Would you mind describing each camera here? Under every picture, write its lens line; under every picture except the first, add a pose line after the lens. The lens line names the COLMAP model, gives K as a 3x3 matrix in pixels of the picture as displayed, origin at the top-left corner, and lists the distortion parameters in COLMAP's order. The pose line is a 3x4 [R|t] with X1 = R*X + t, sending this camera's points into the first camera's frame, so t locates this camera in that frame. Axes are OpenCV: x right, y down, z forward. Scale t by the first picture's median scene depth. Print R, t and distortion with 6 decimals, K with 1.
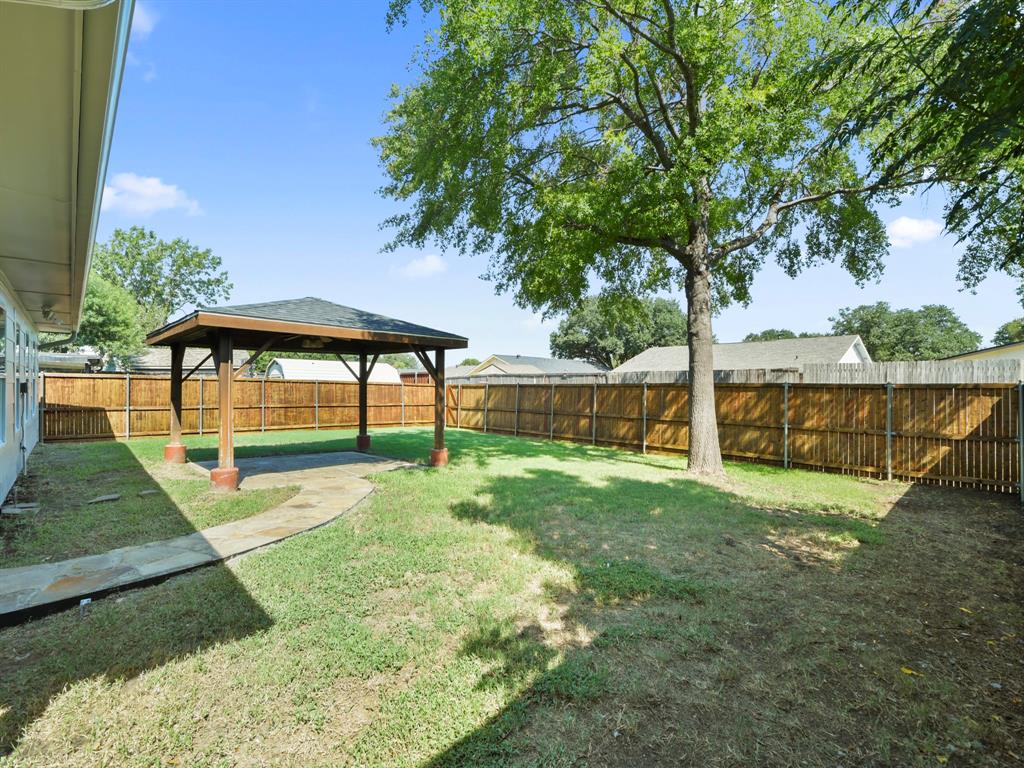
lens RADIAL K [[466.1, 0, 508.4], [0, 466.1, 380.8], [0, 0, 1]] dist [0.019059, -0.003963]
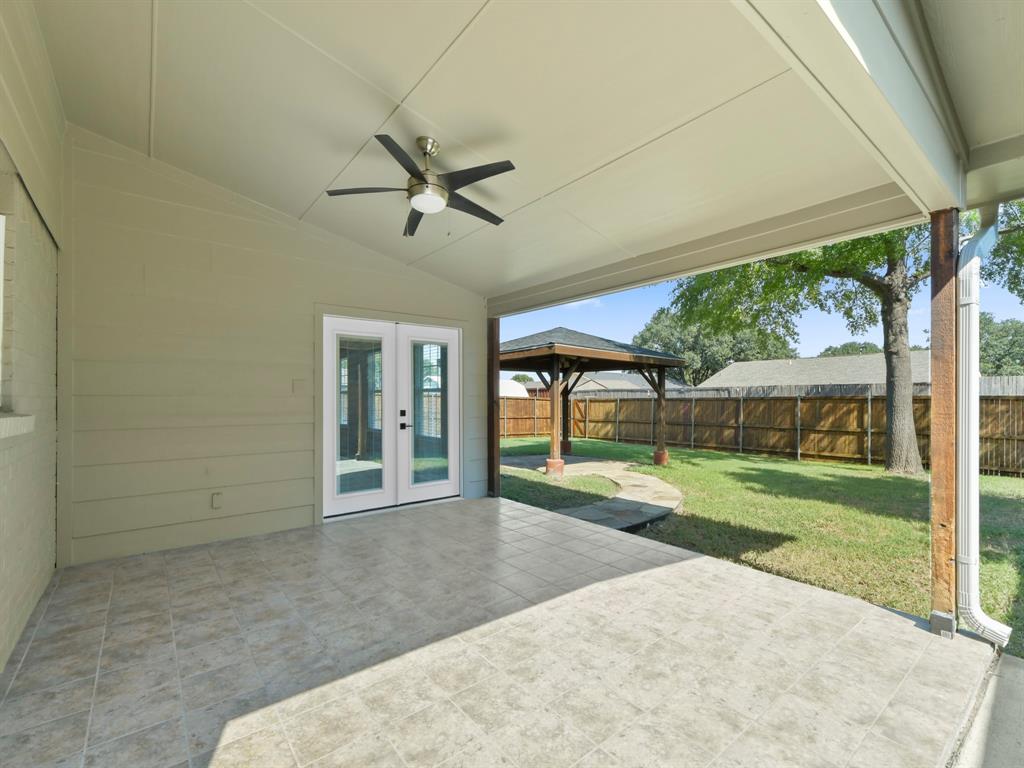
lens RADIAL K [[466.1, 0, 514.7], [0, 466.1, 394.7], [0, 0, 1]] dist [0.019059, -0.003963]
pose [[0.996793, -0.004149, -0.079910, -0.235578], [0.003905, 0.999987, -0.003214, 0.001953], [0.079922, 0.002891, 0.996797, -0.125305]]
